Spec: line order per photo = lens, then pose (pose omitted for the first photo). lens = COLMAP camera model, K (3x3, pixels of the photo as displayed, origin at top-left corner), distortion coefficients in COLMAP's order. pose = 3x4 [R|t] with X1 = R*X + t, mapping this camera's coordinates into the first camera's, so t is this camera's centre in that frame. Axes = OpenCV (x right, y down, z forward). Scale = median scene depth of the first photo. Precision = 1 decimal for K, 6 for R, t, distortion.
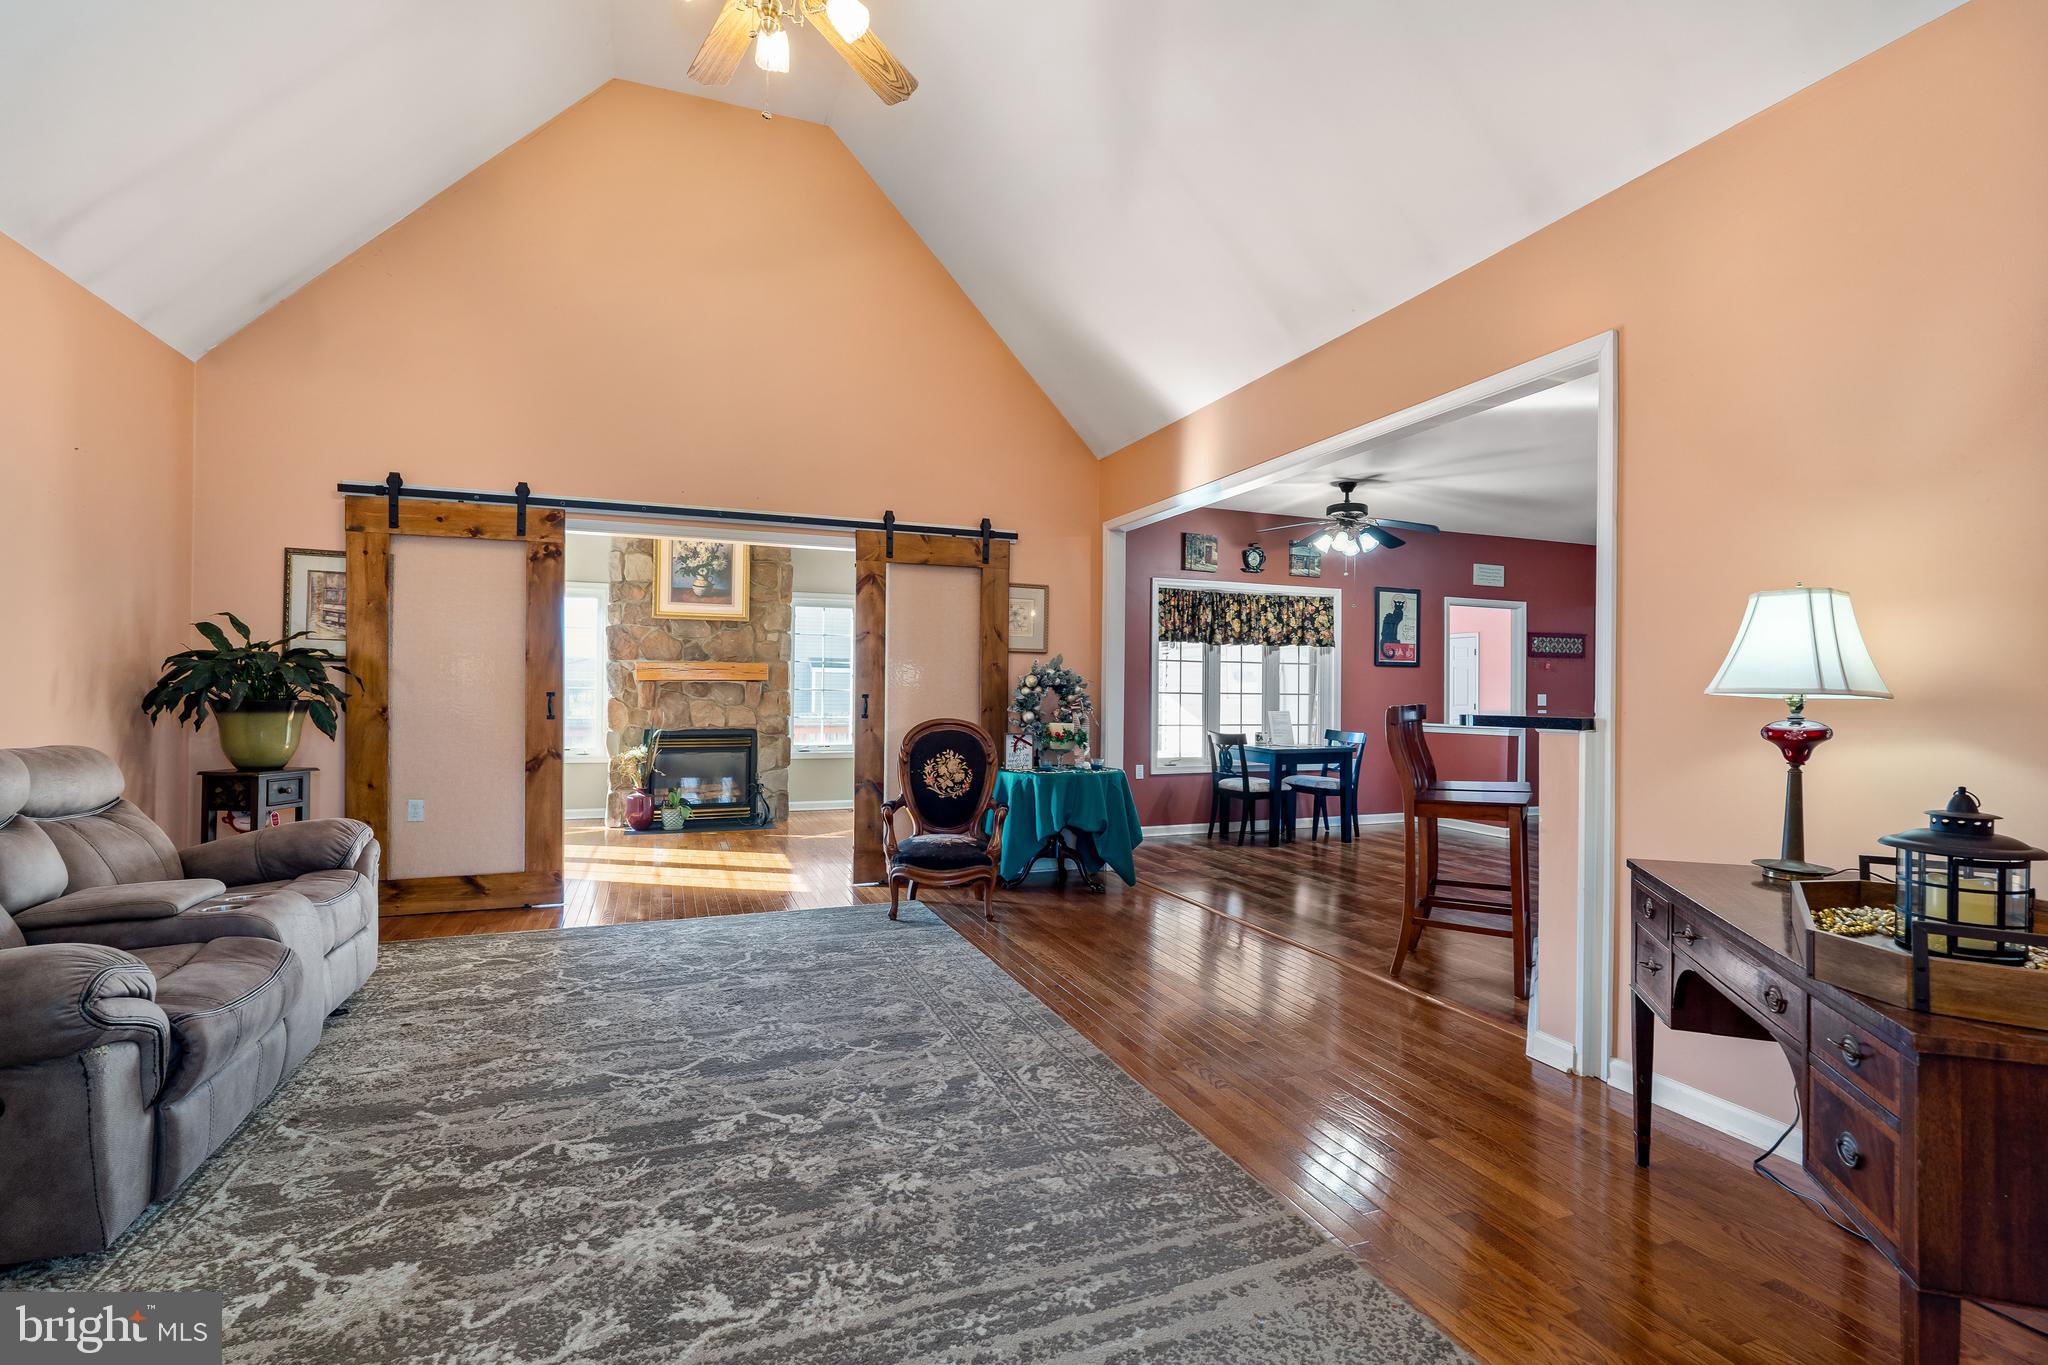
lens RADIAL K [[912.1, 0, 1029.8], [0, 912.1, 680.2], [0, 0, 1]] dist [-0.004425, 0.001478]
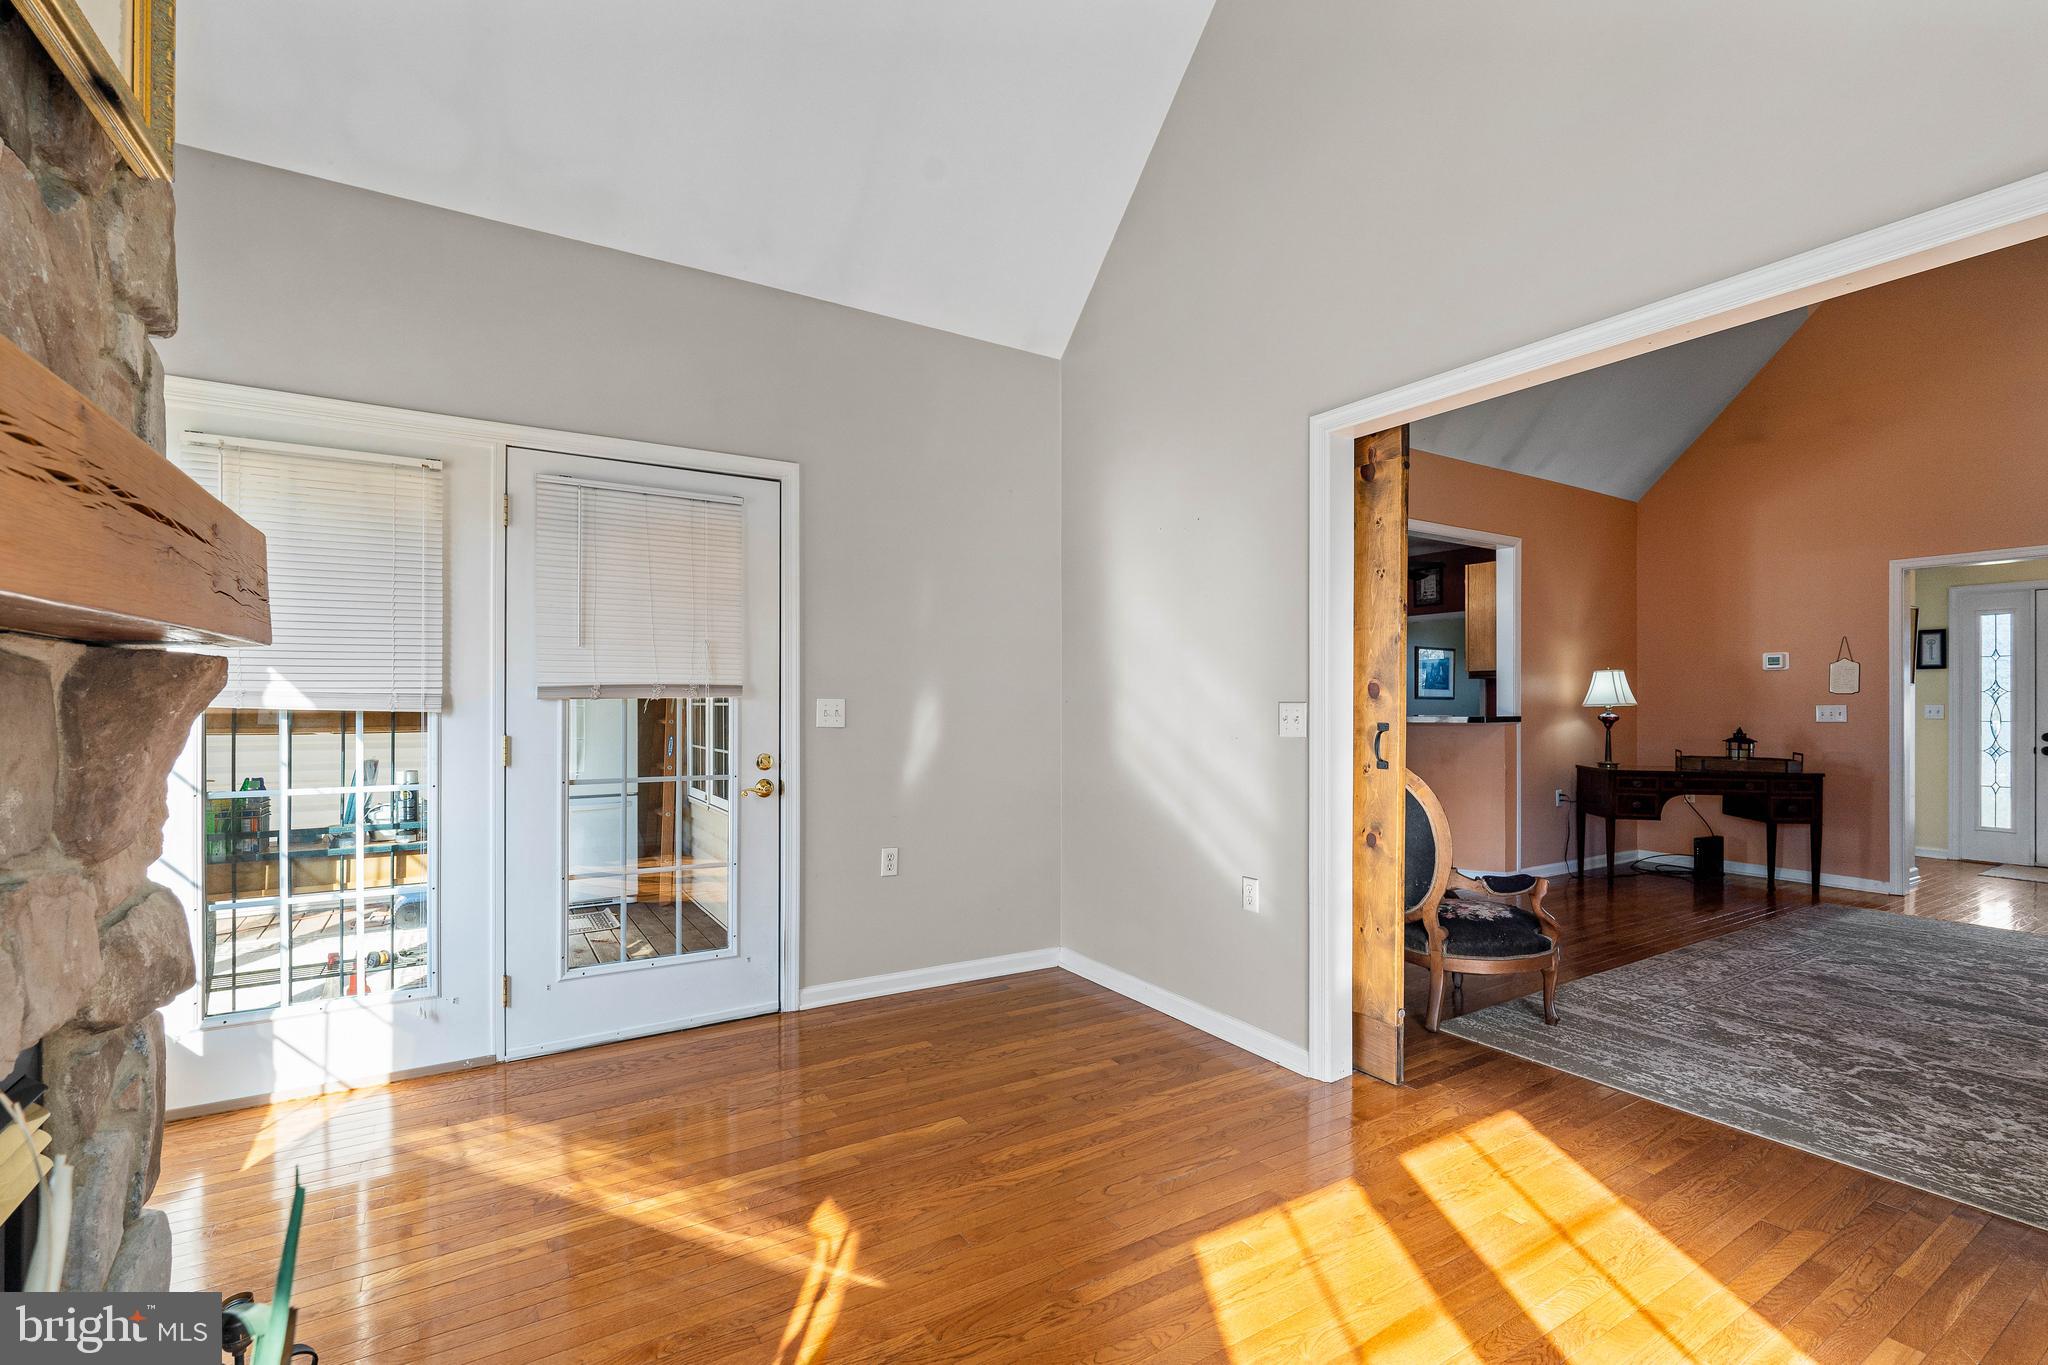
lens RADIAL K [[912.1, 0, 1025.0], [0, 912.1, 698.7], [0, 0, 1]] dist [-0.004425, 0.001478]
pose [[-0.181769, -0.007160, 0.983315, -1.068770], [-0.018541, 0.999821, 0.003853, 0.011440], [-0.983166, -0.017531, -0.181869, 2.113733]]
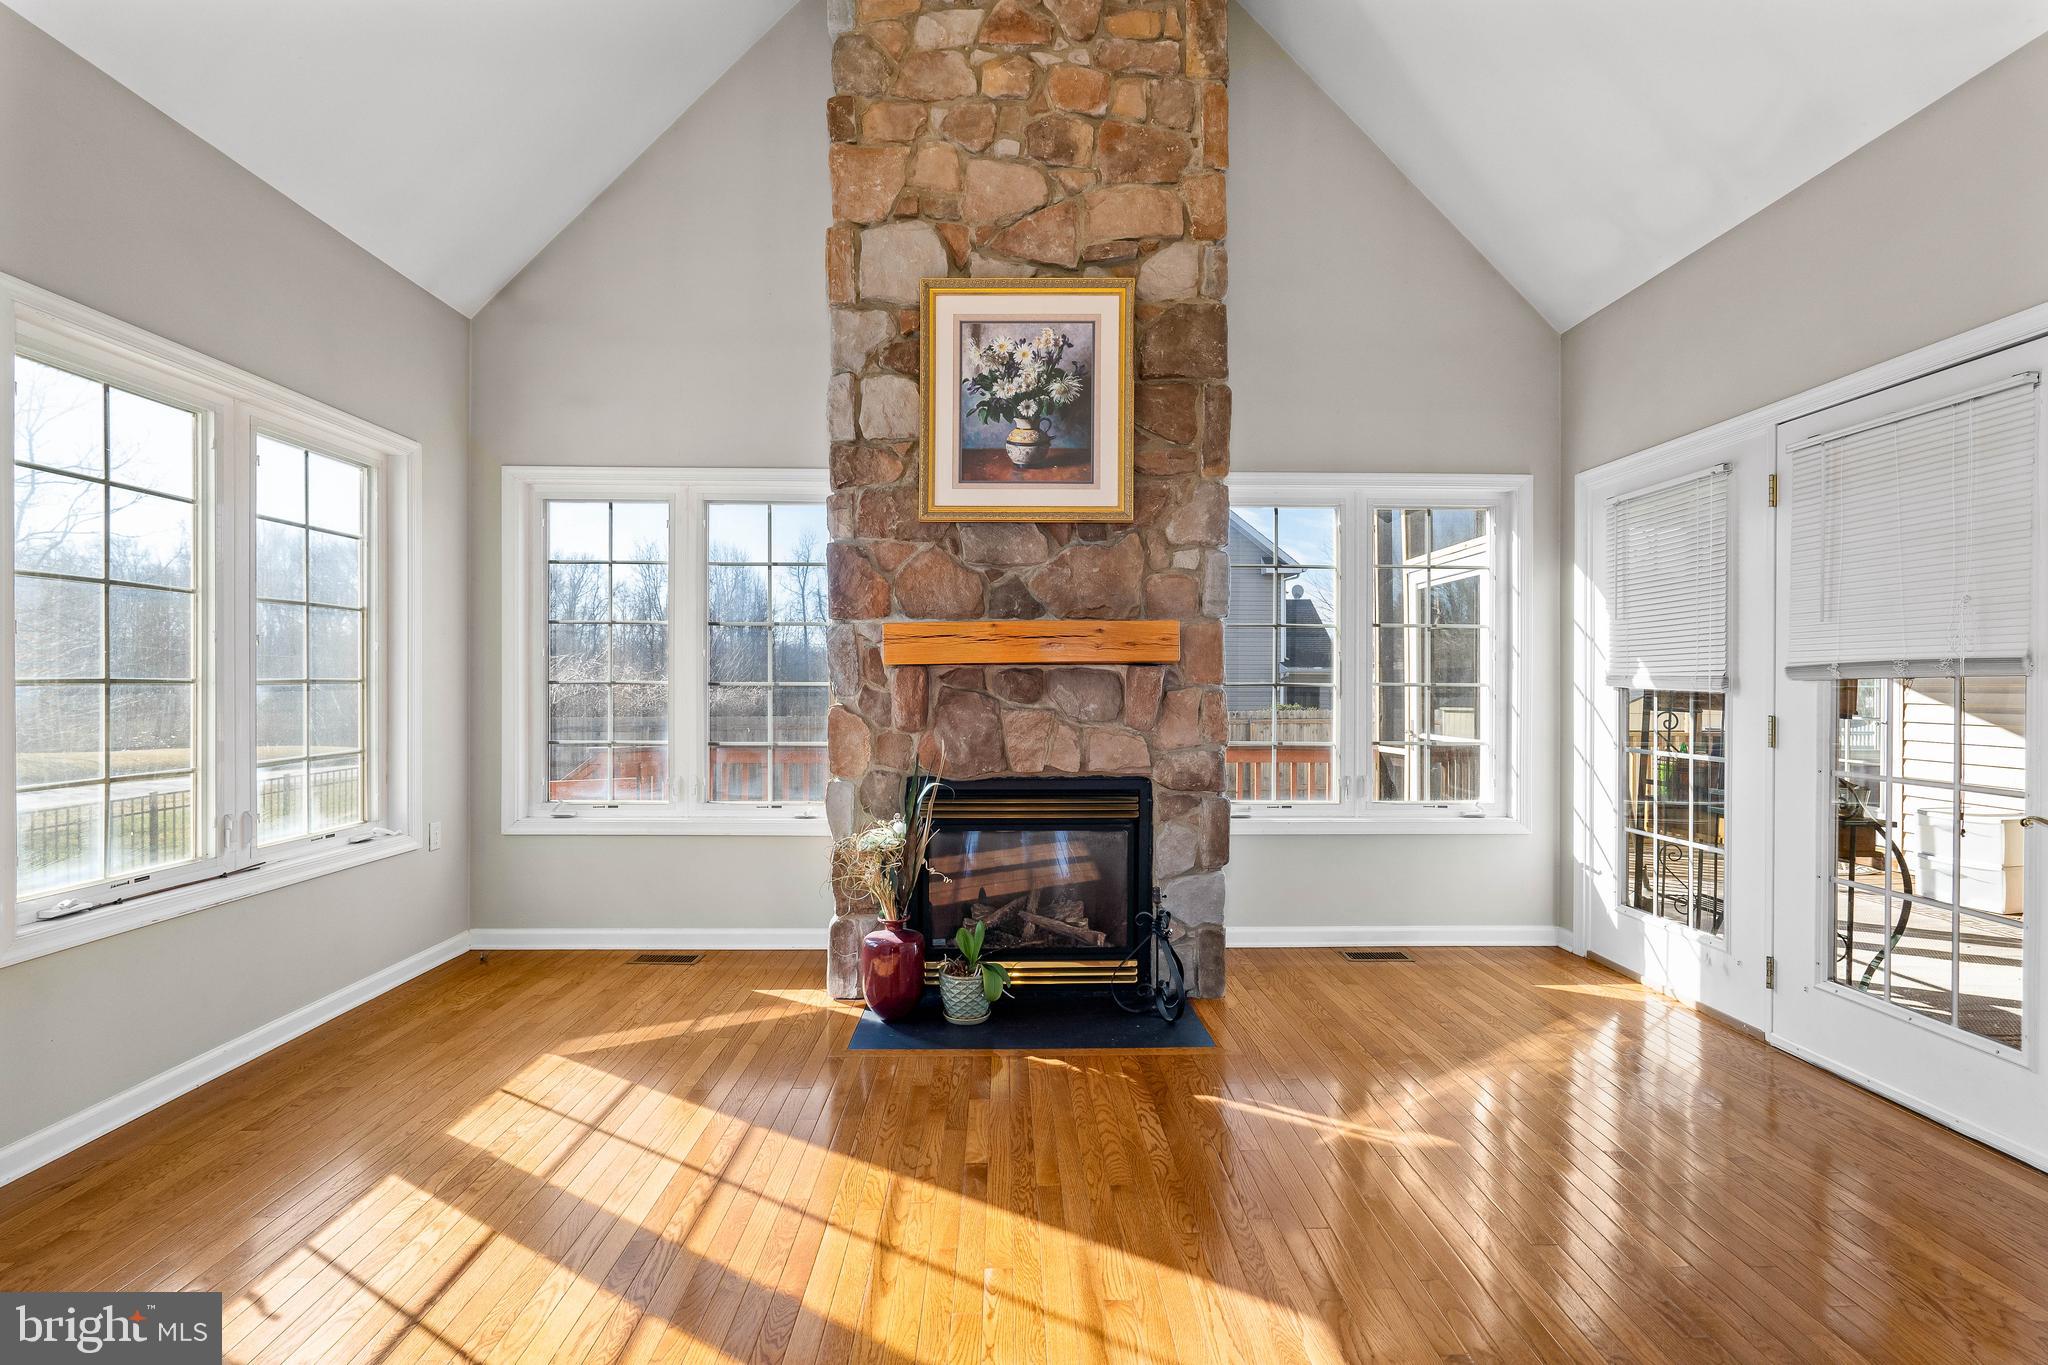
lens RADIAL K [[912.1, 0, 1019.9], [0, 912.1, 688.0], [0, 0, 1]] dist [-0.004425, 0.001478]
pose [[0.935669, -0.003789, -0.352859, -0.493477], [0.009174, 0.999866, 0.013591, 0.013399], [0.352760, -0.015954, 0.935578, 1.388311]]
